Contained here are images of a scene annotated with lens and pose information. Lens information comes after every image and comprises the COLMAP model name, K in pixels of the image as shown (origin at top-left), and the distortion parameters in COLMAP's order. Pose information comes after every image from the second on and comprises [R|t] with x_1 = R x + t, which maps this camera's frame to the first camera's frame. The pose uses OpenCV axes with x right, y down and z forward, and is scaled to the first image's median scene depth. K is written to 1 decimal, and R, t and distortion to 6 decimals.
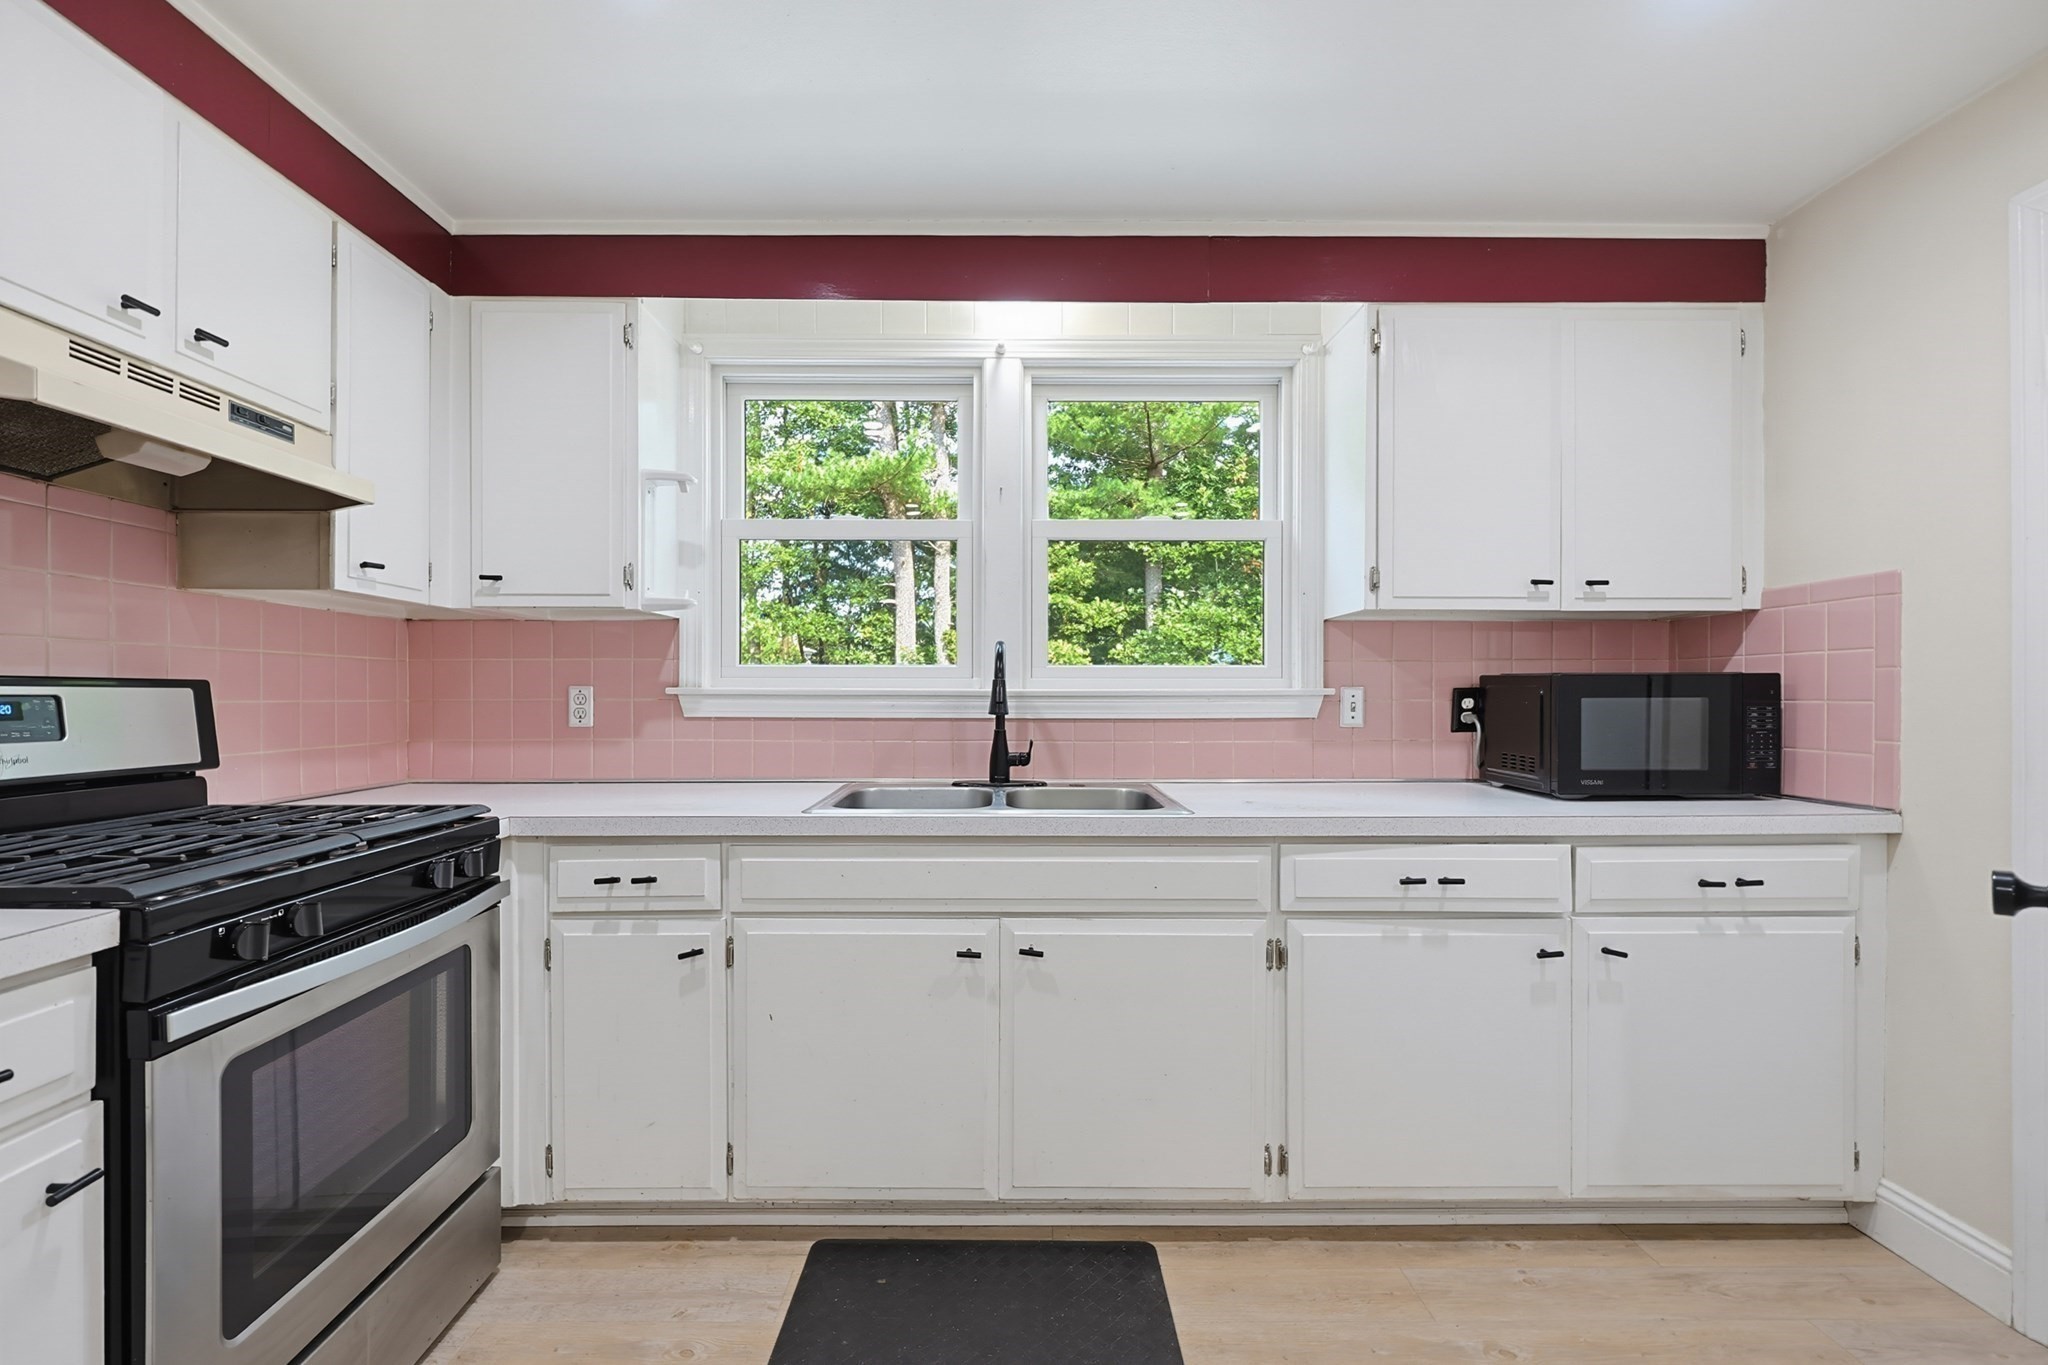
lens RADIAL K [[890.3, 0, 1004.8], [0, 890.3, 696.8], [0, 0, 1]] dist [0.001704, 0.000368]
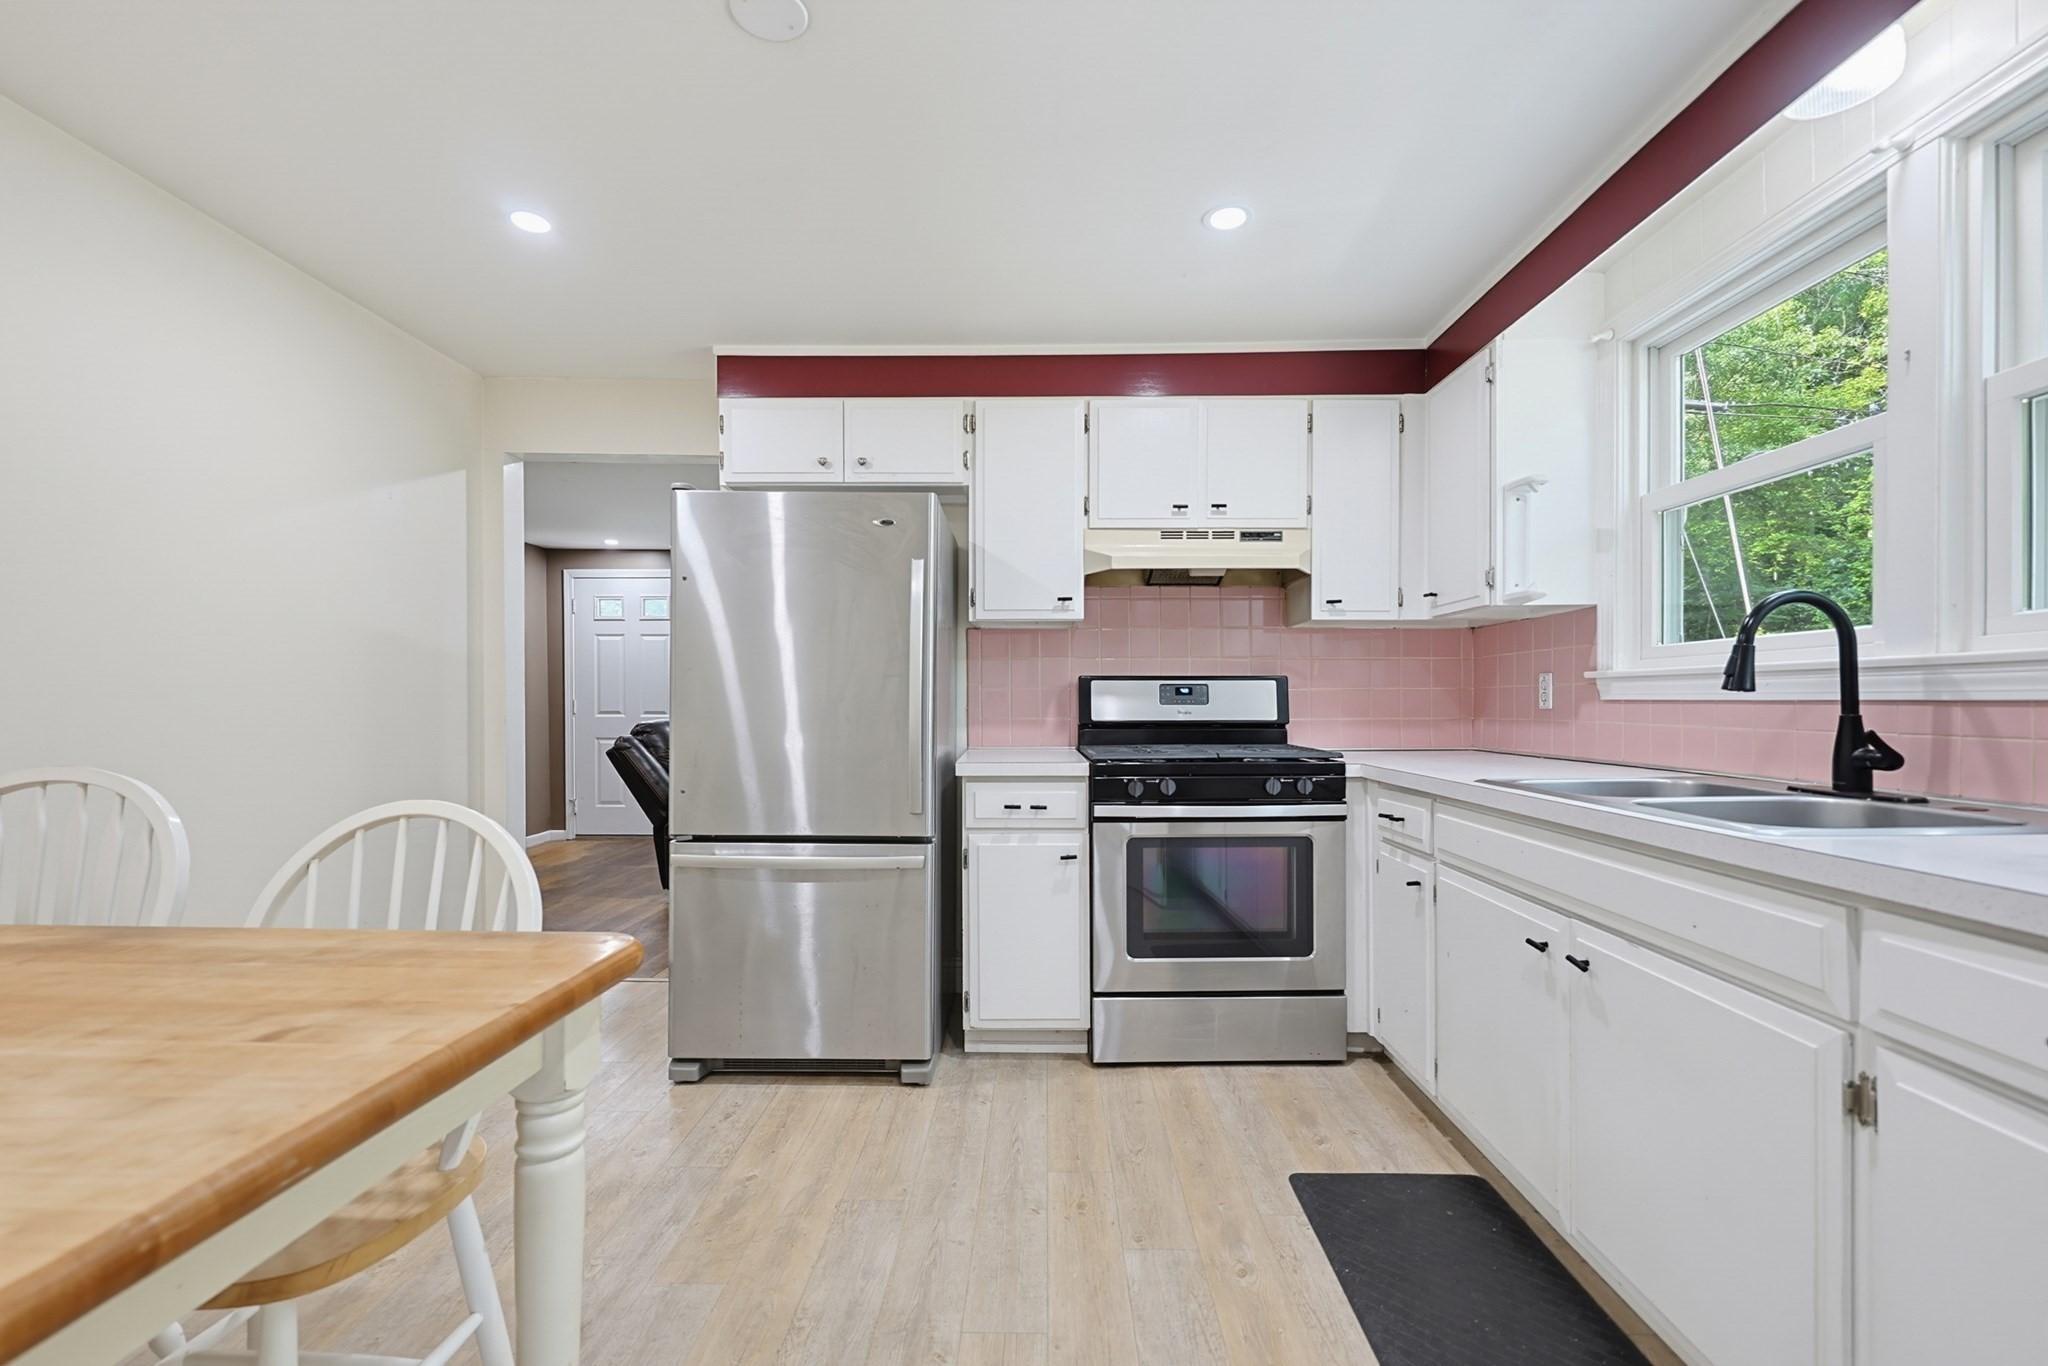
lens RADIAL K [[890.3, 0, 1034.4], [0, 890.3, 708.0], [0, 0, 1]] dist [0.001704, 0.000368]
pose [[-0.015775, 0.005654, -0.999860, 0.892537], [0.000540, 0.999984, 0.005646, 0.034311], [0.999875, -0.000451, -0.015778, 0.481229]]
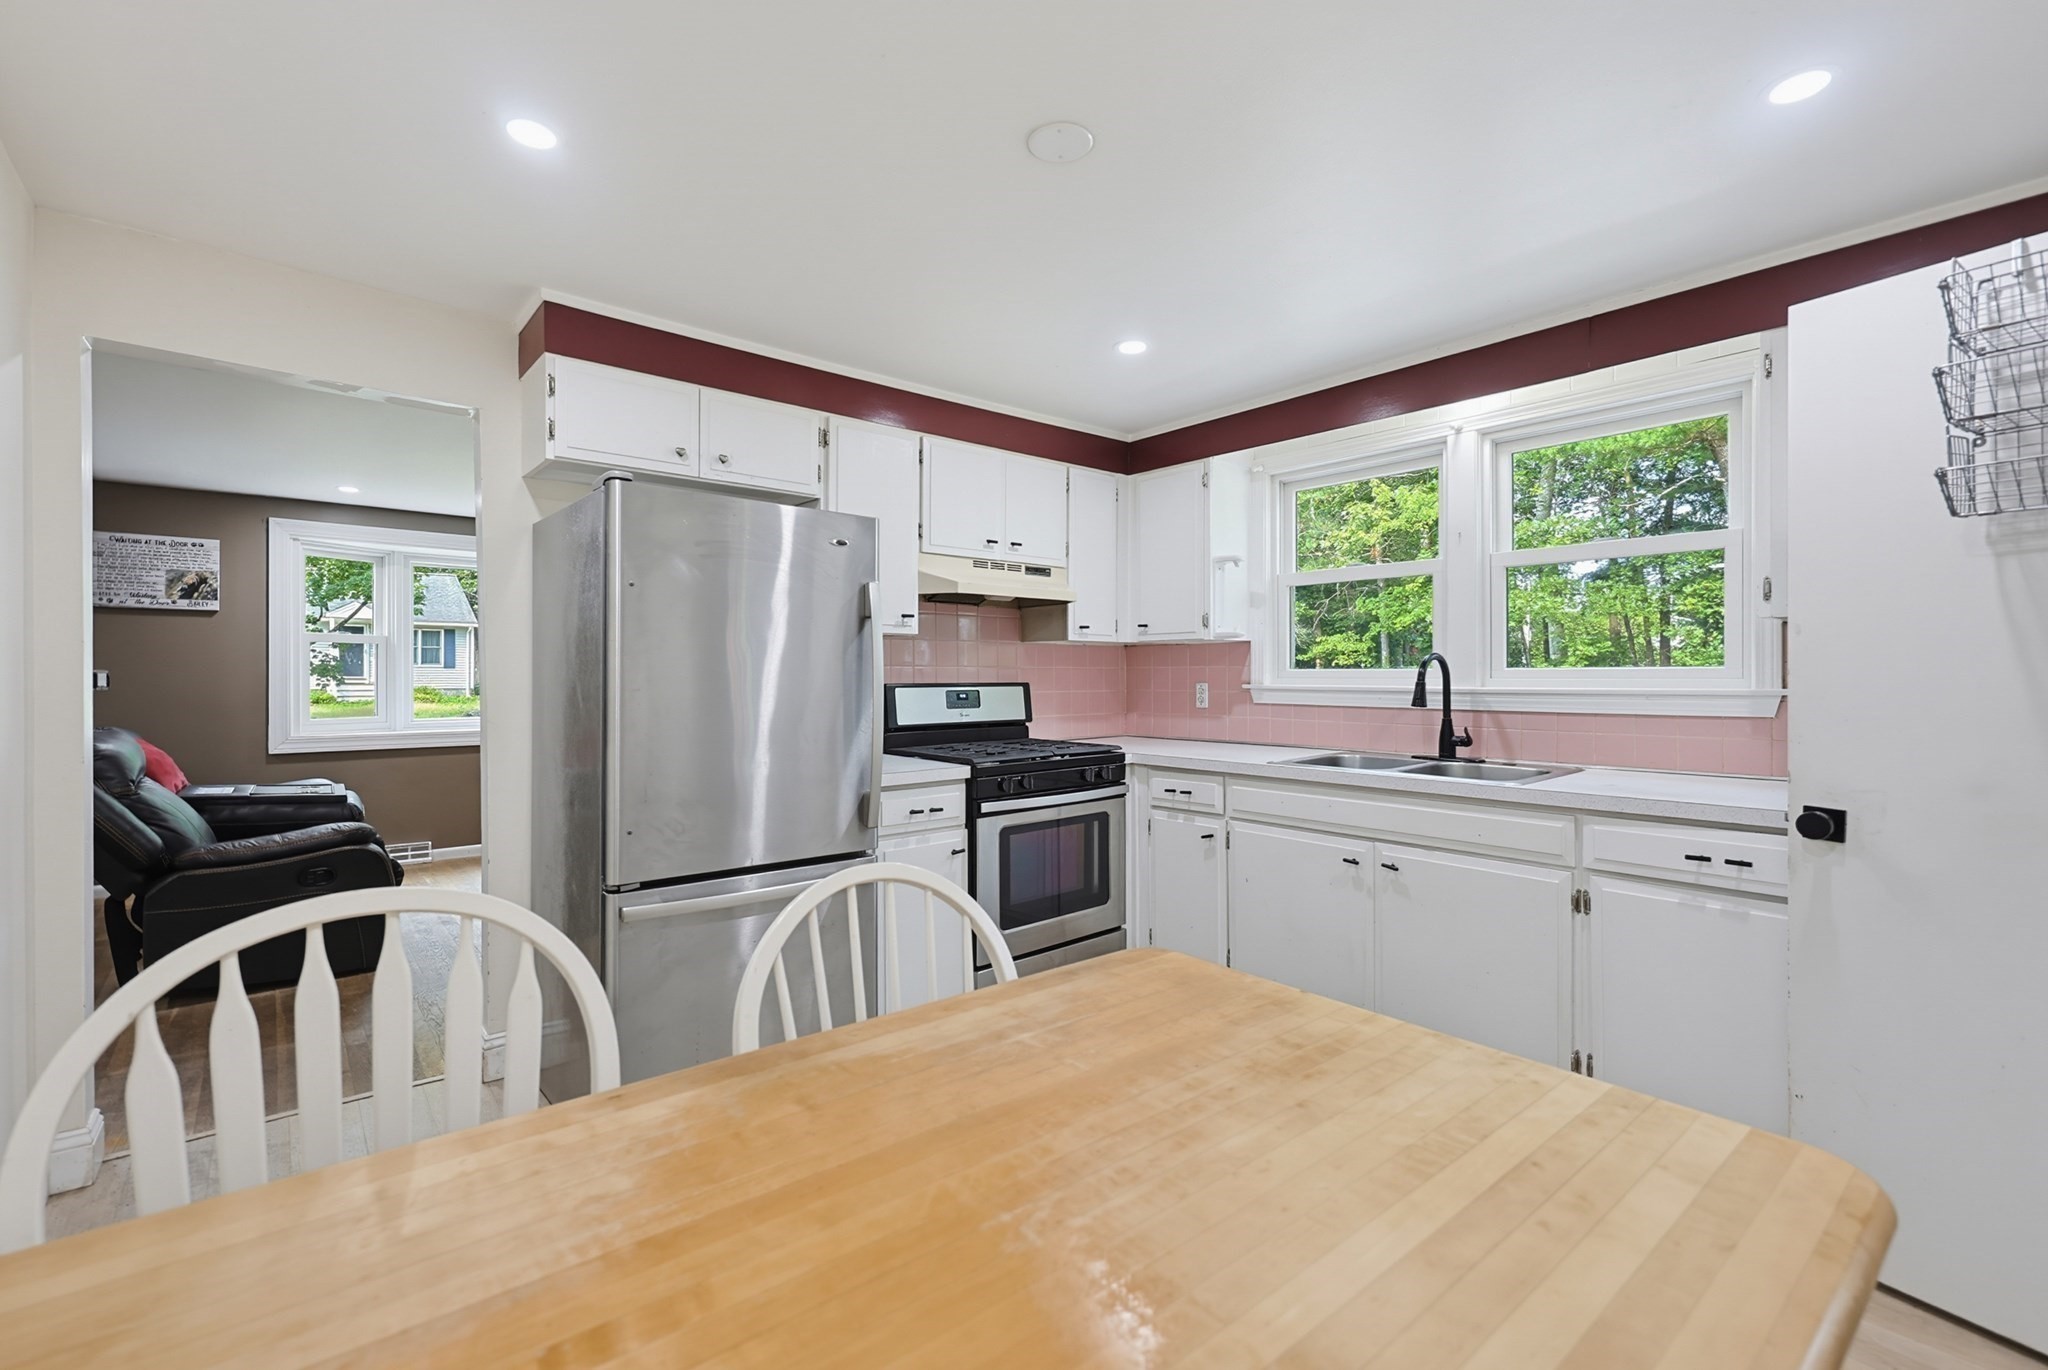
lens RADIAL K [[890.3, 0, 1031.9], [0, 890.3, 675.7], [0, 0, 1]] dist [0.001704, 0.000368]
pose [[0.651436, -0.000405, -0.758704, 0.767207], [0.001177, 0.999999, 0.000477, -0.035587], [0.758703, -0.001204, 0.651436, -0.430281]]
